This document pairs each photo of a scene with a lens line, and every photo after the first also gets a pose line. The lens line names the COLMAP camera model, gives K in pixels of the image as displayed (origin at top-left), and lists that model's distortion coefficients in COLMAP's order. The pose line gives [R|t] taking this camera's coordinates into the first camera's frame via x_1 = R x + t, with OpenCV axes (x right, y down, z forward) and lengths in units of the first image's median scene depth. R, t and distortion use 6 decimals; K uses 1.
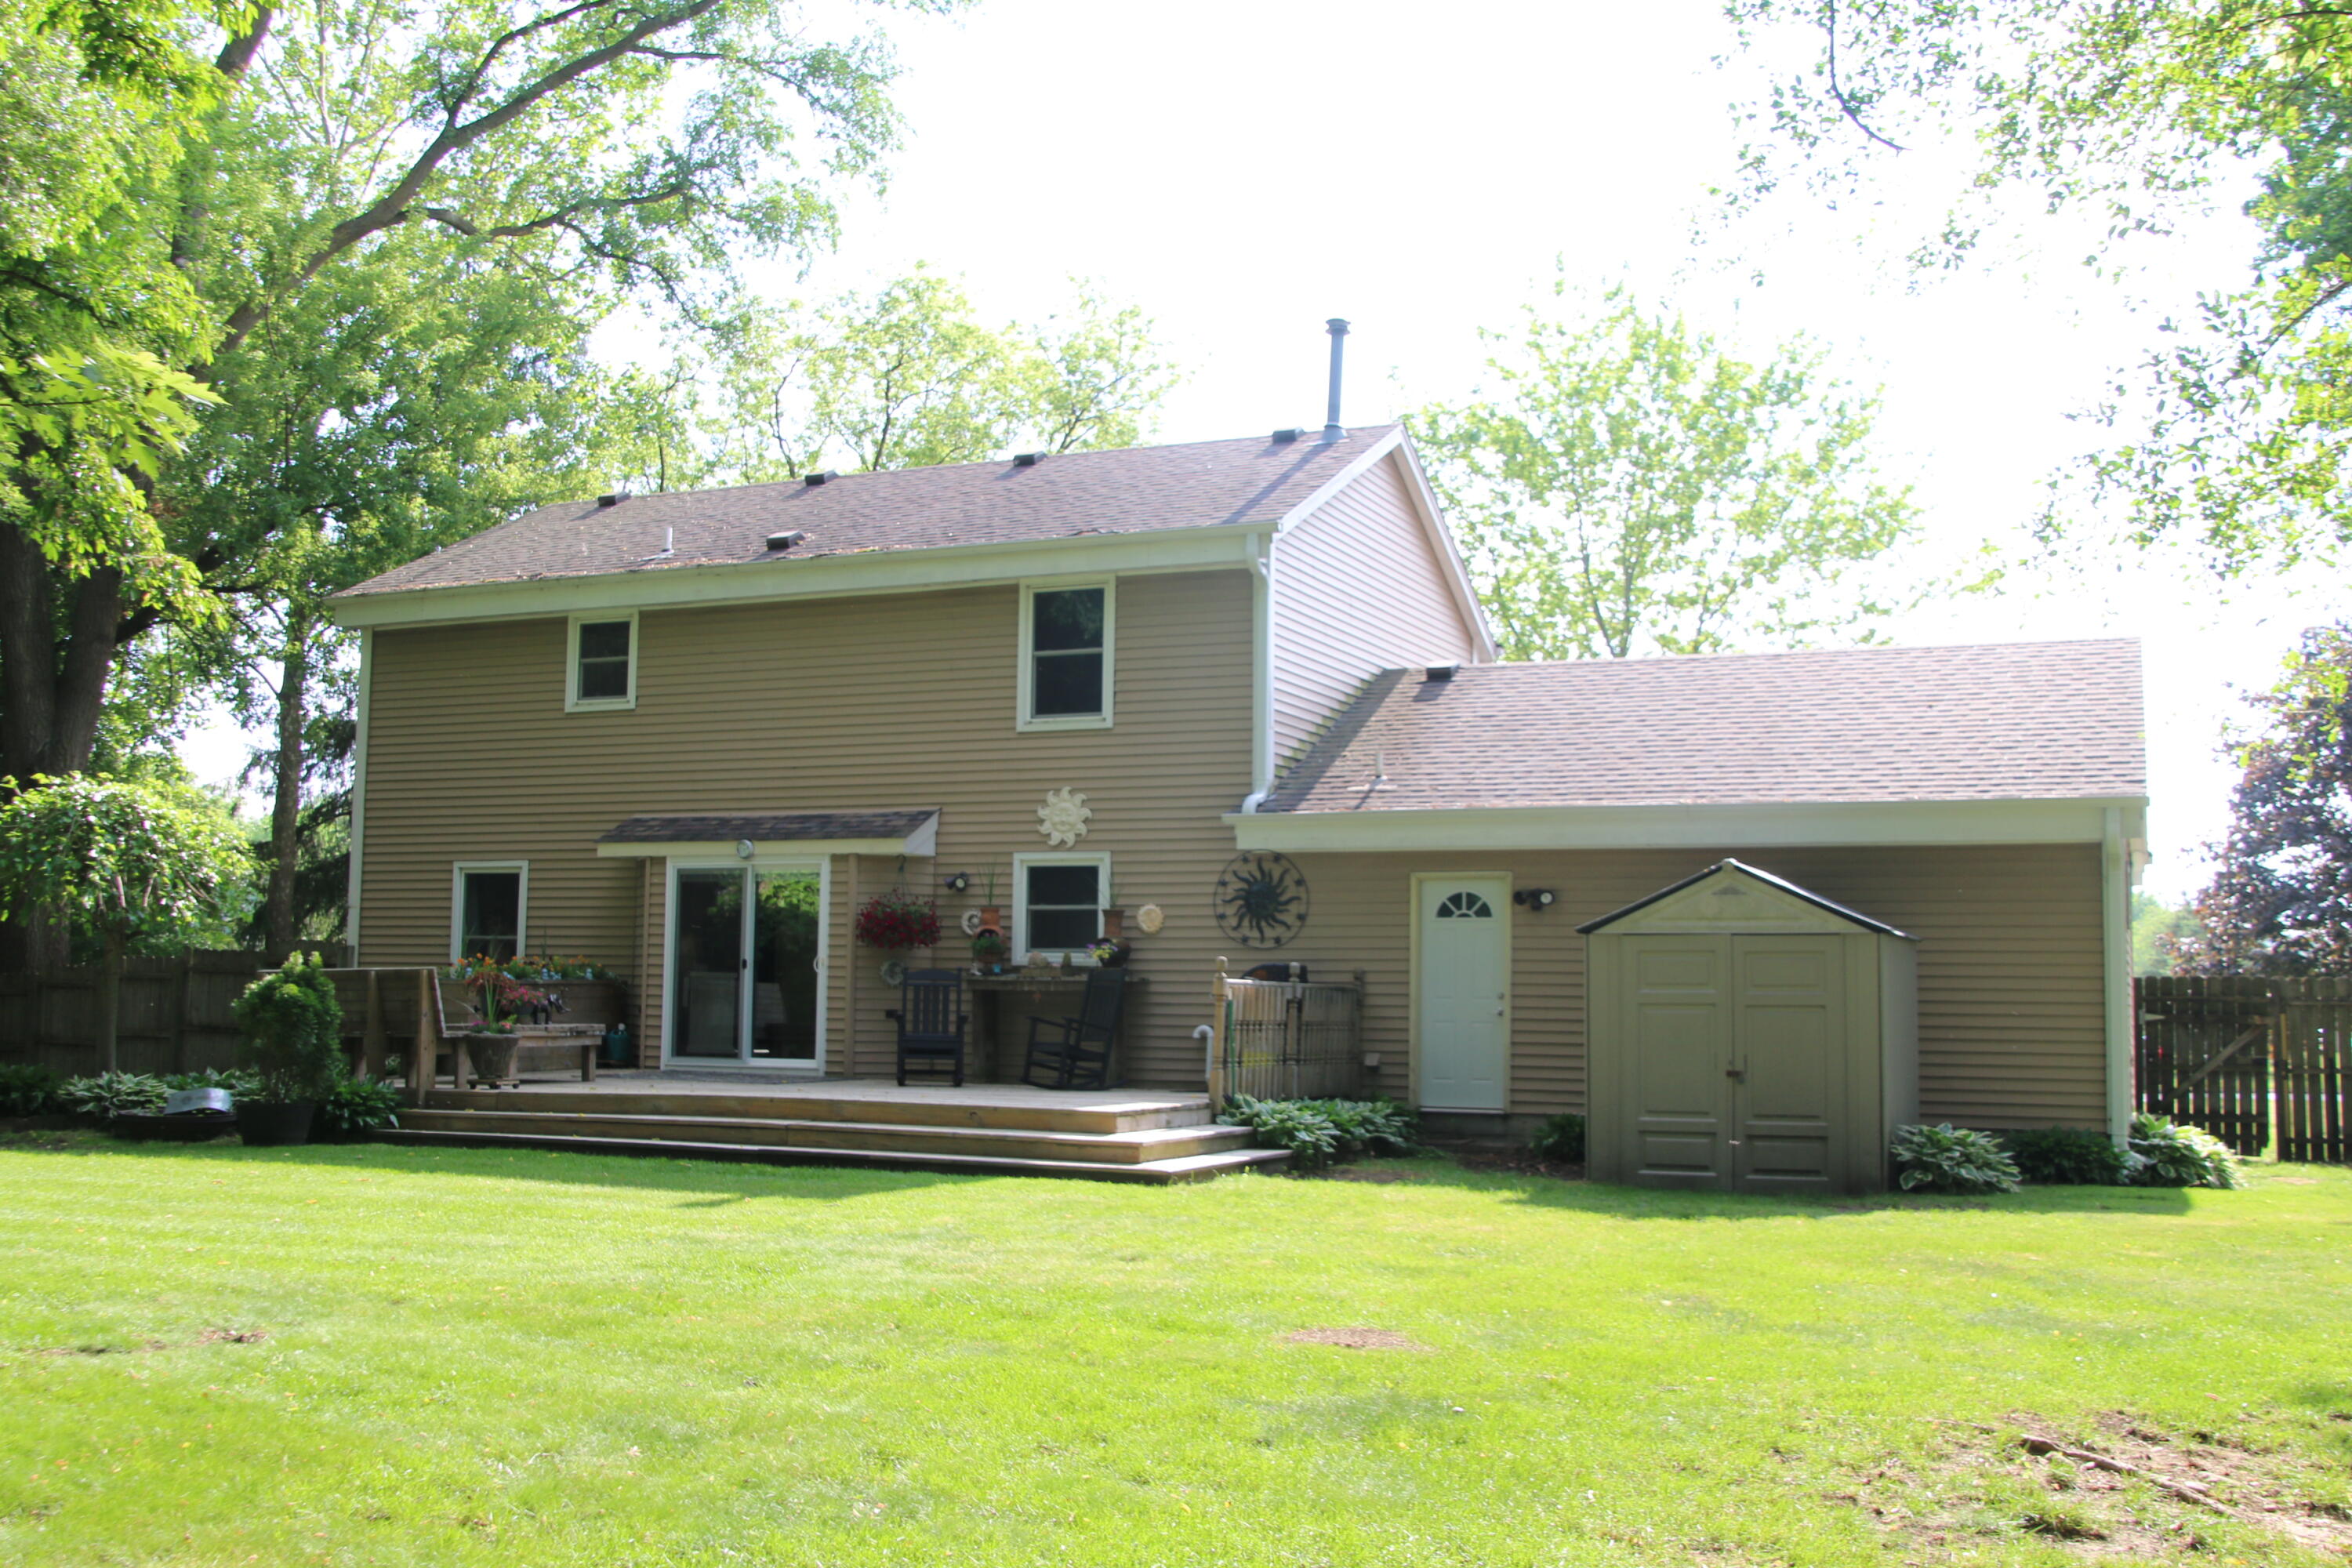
lens RADIAL K [[2304.2, 0, 1180.3], [0, 2304.2, 783.6], [0, 0, 1]] dist [-0.123596, 0.000834]
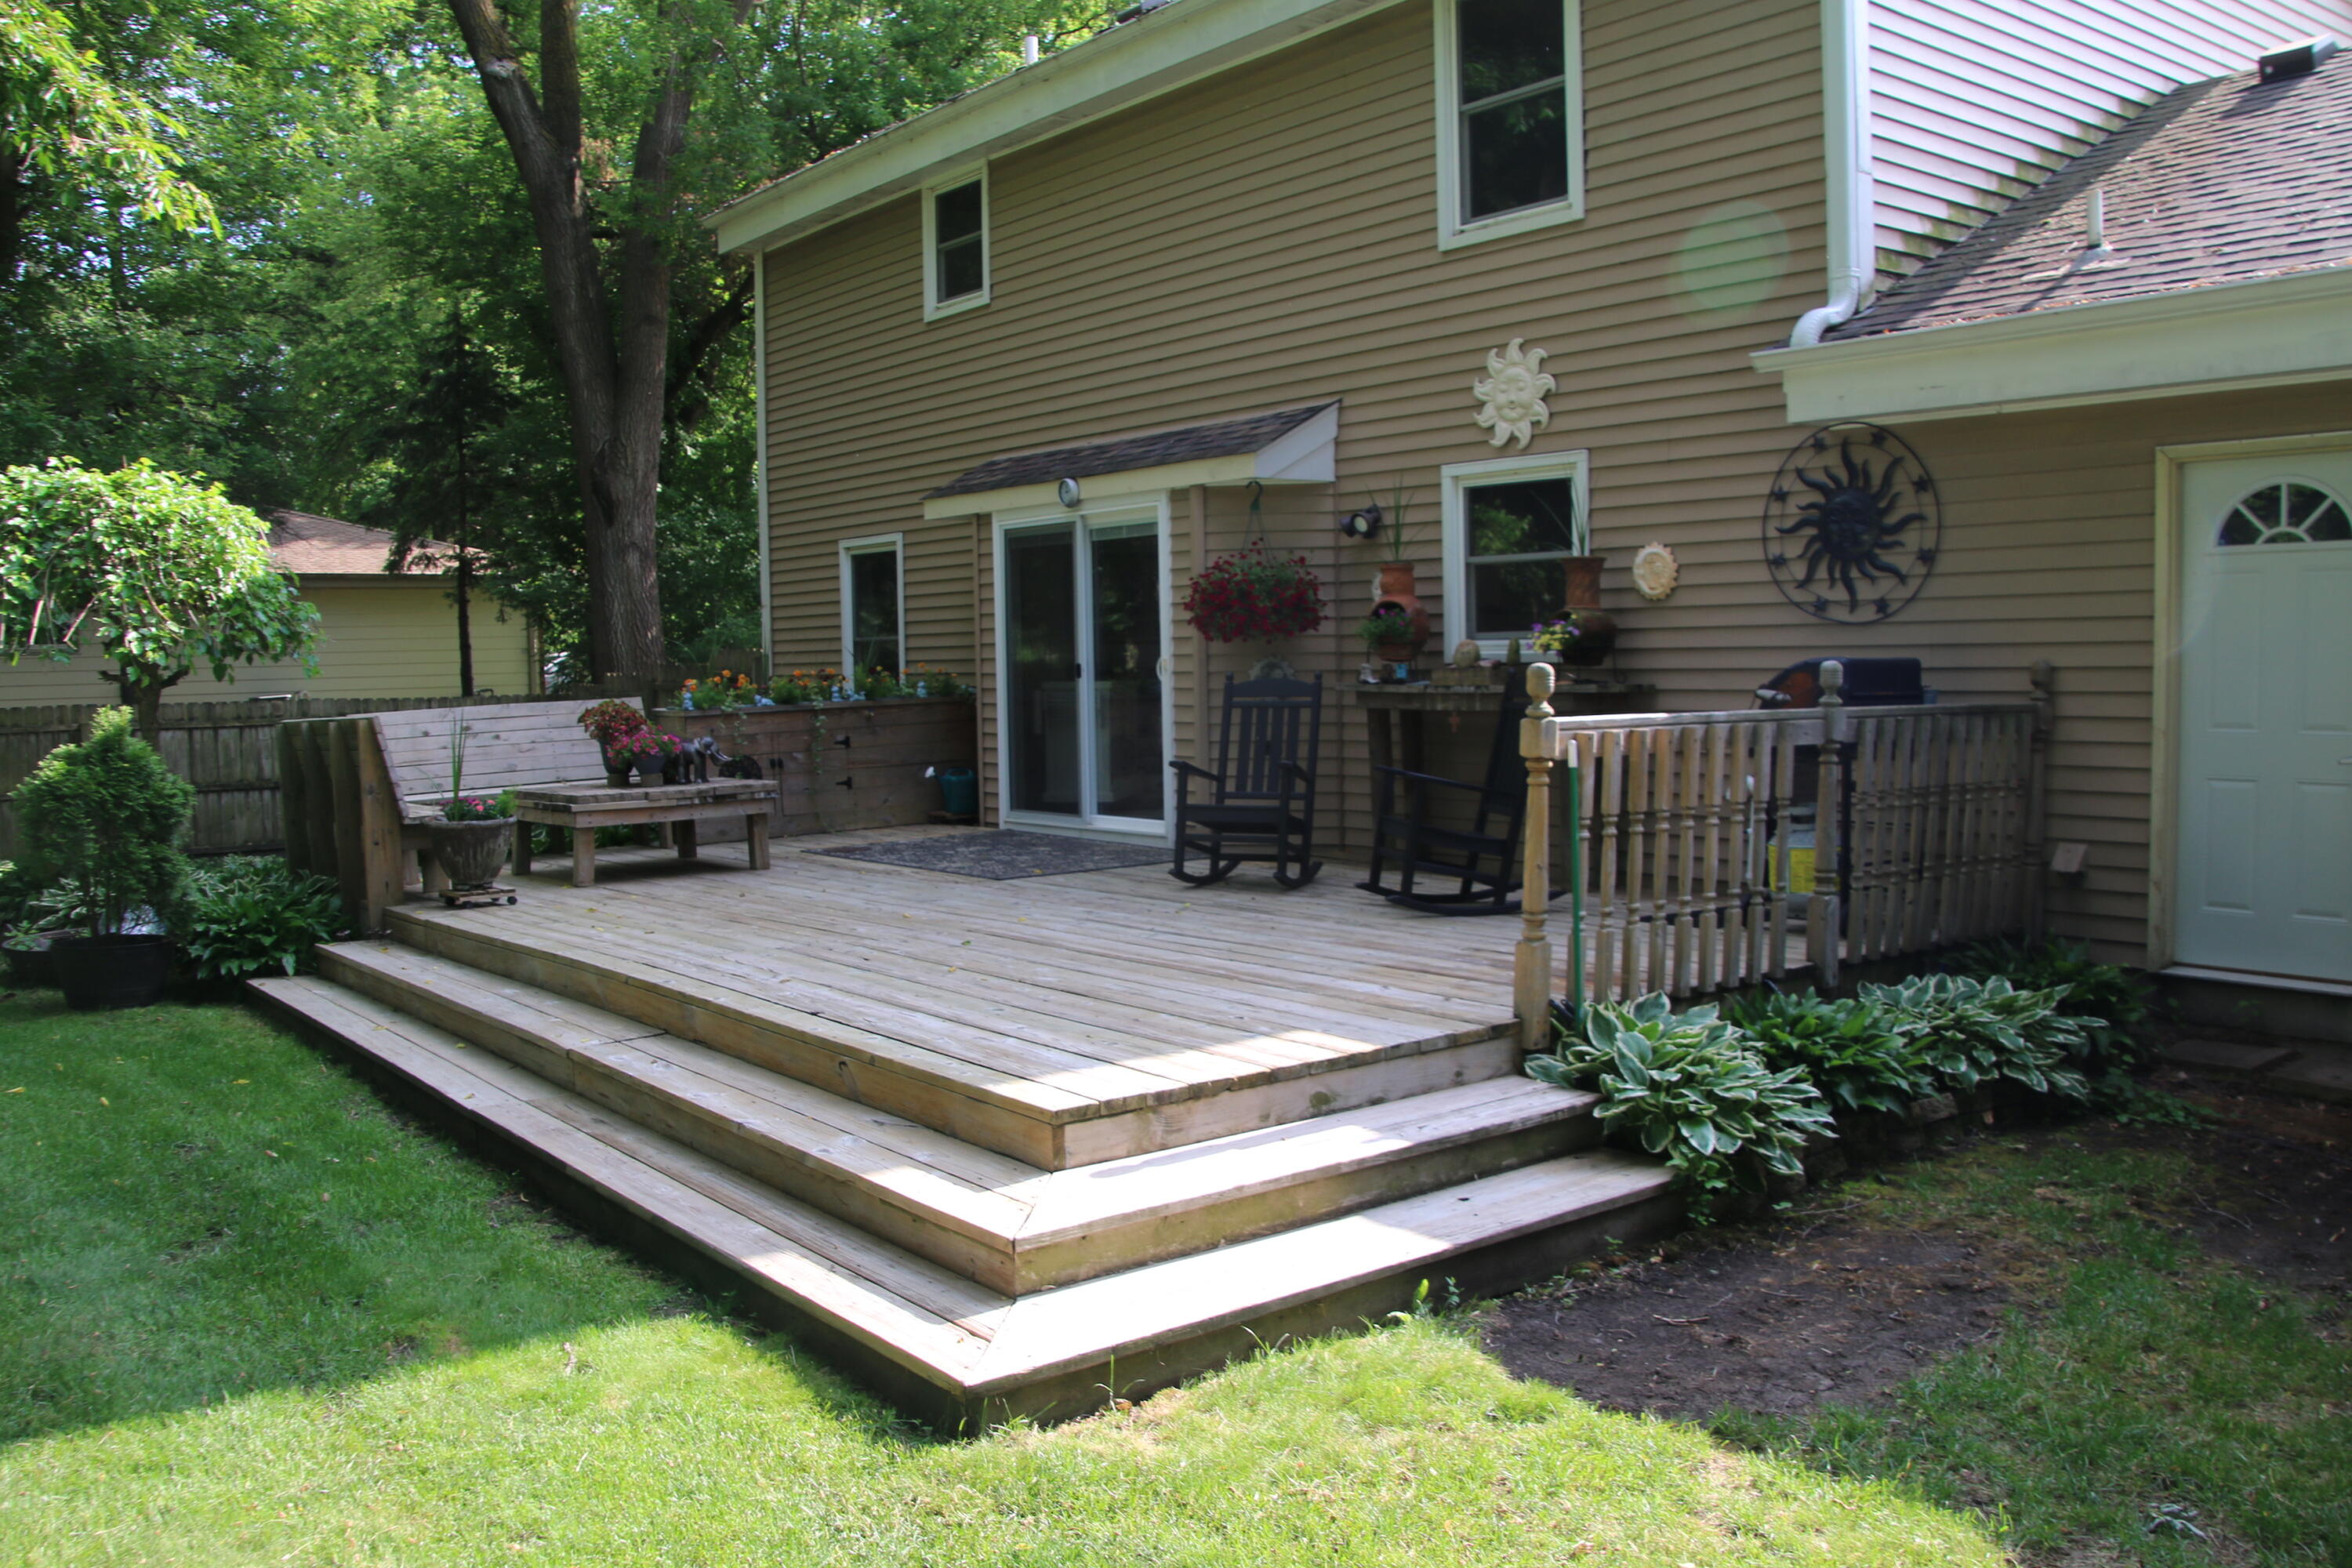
lens RADIAL K [[1960.9, 0, 1173.0], [0, 1960.9, 795.0], [0, 0, 1]] dist [-0.170943, 0.125844]
pose [[0.878097, 0.005571, -0.478450, 0.100549], [0.074312, 0.986211, 0.147868, 0.034627], [0.472676, -0.165398, 0.865575, 0.543411]]
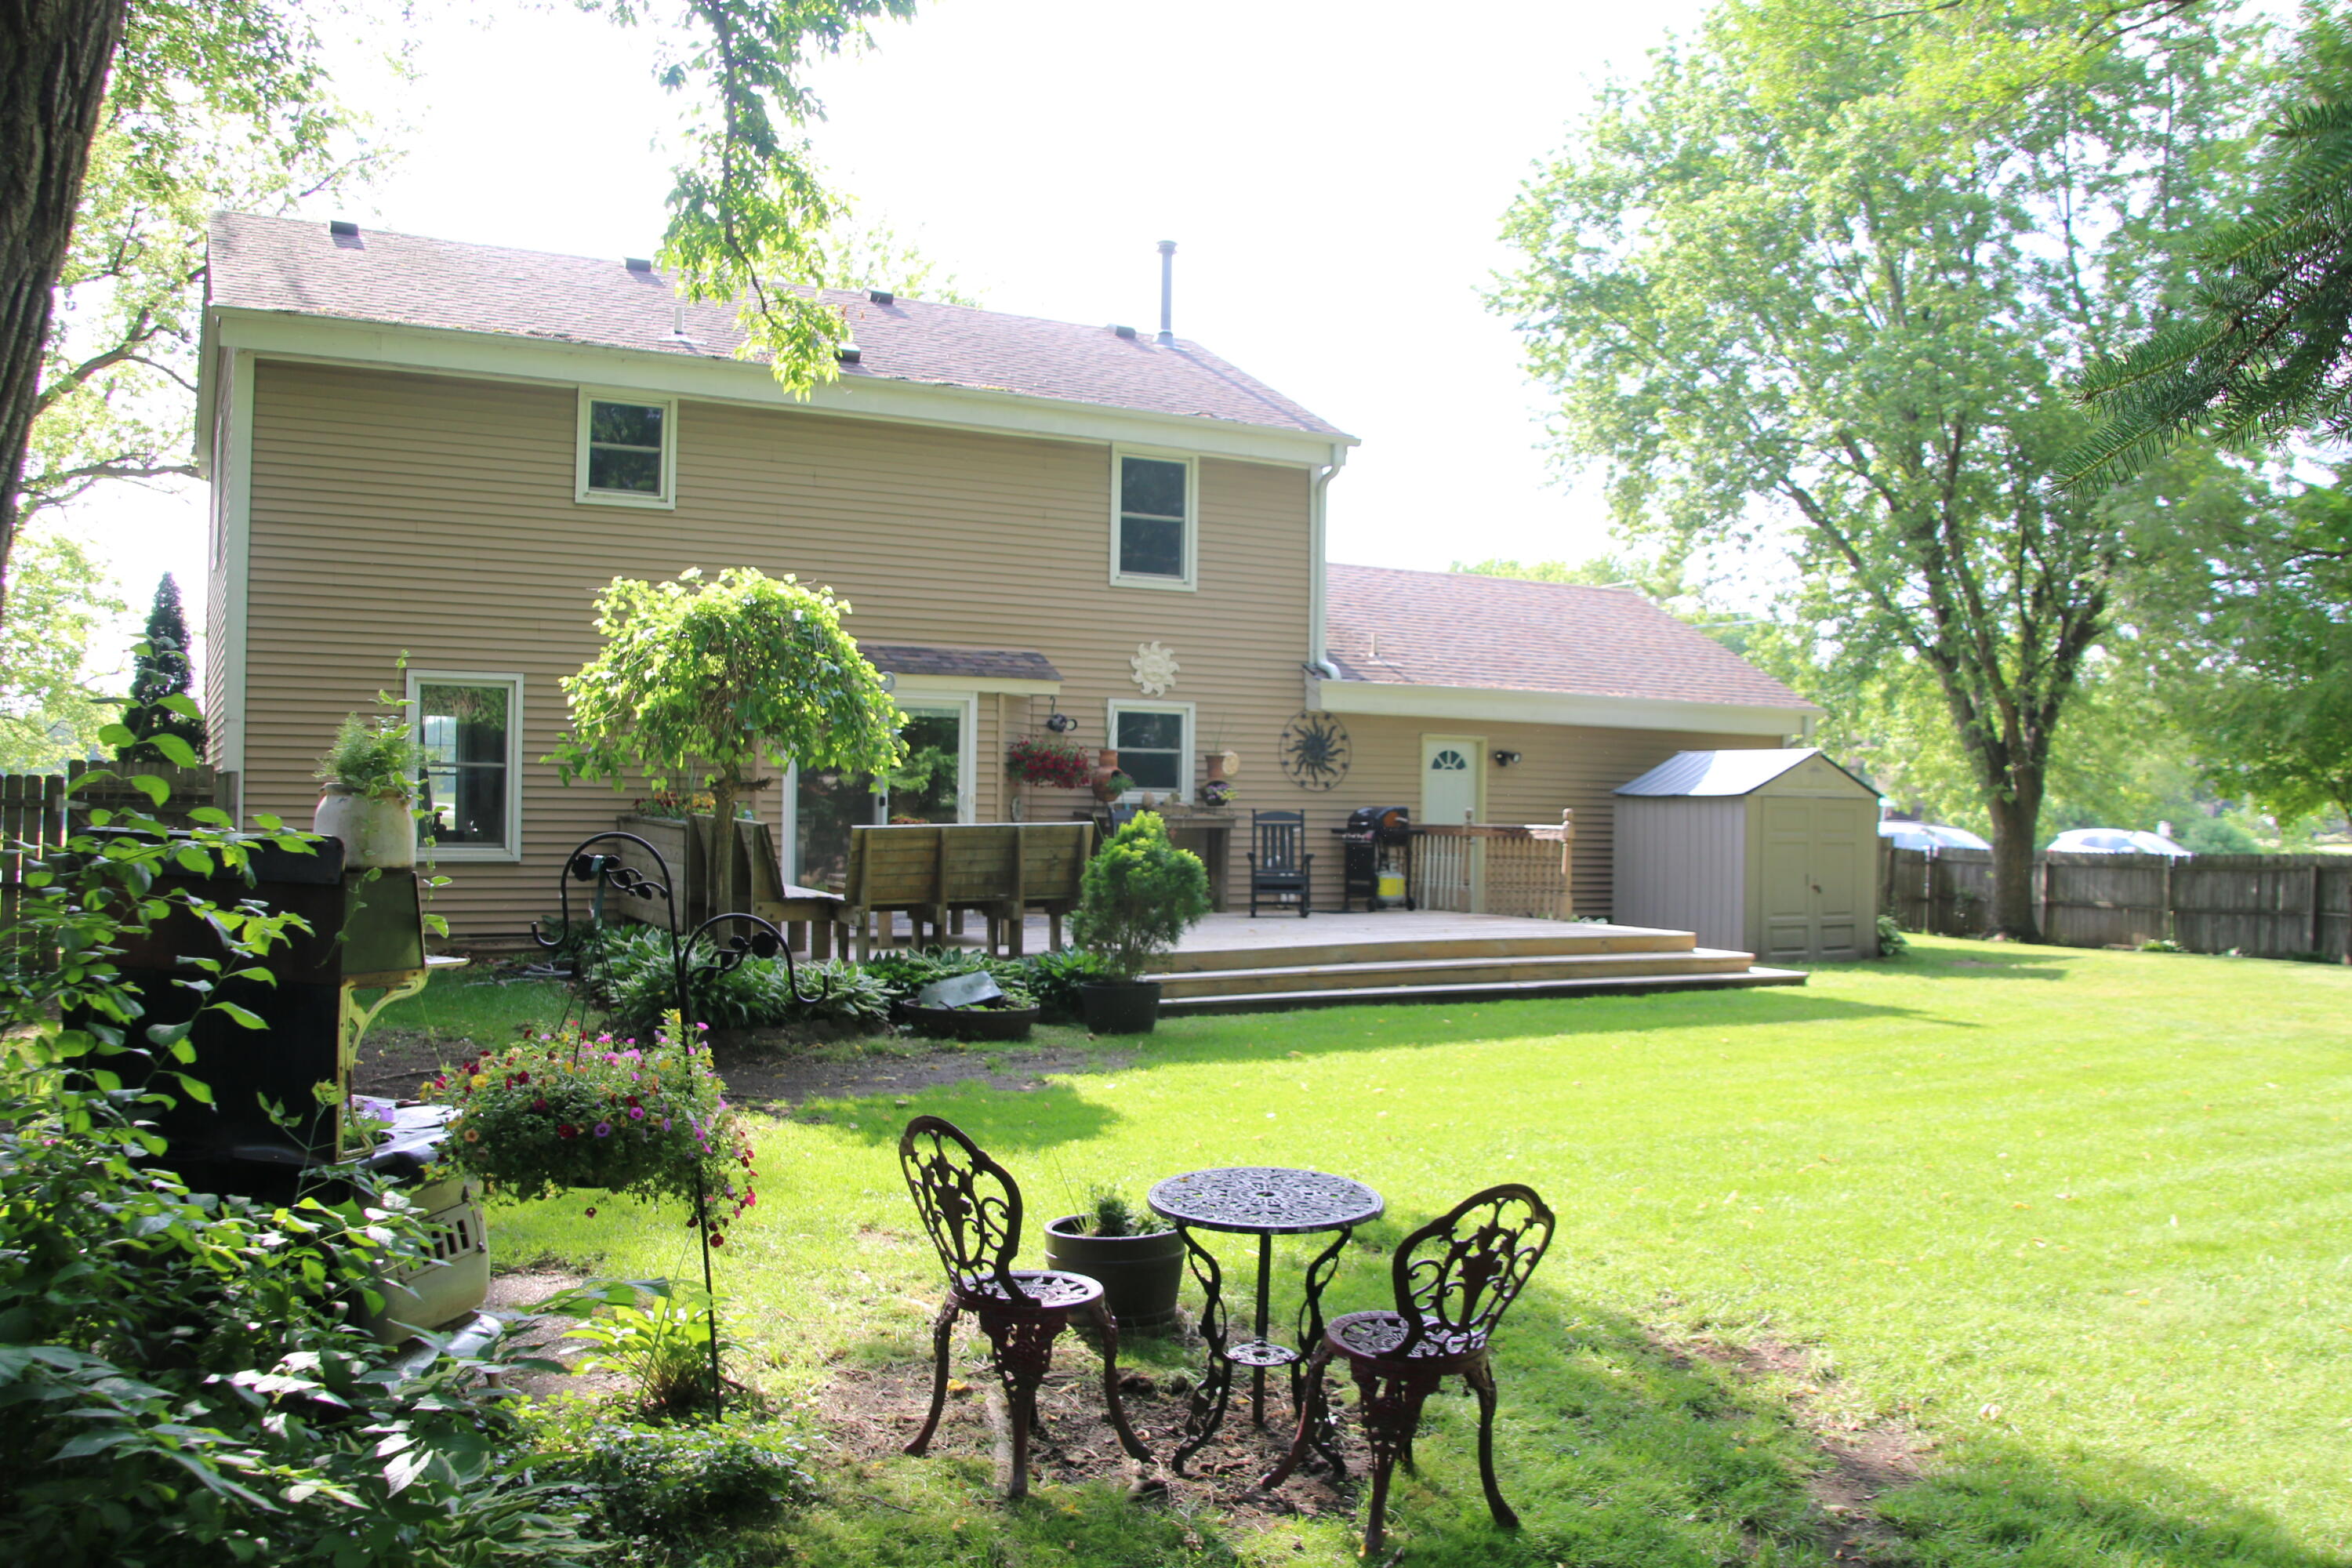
lens RADIAL K [[1960.9, 0, 1173.0], [0, 1960.9, 795.0], [0, 0, 1]] dist [-0.170943, 0.125844]
pose [[0.607267, 0.000560, 0.794498, -0.787072], [-0.084672, 0.994350, 0.064017, 0.013917], [-0.789973, -0.106147, 0.603883, 0.422598]]
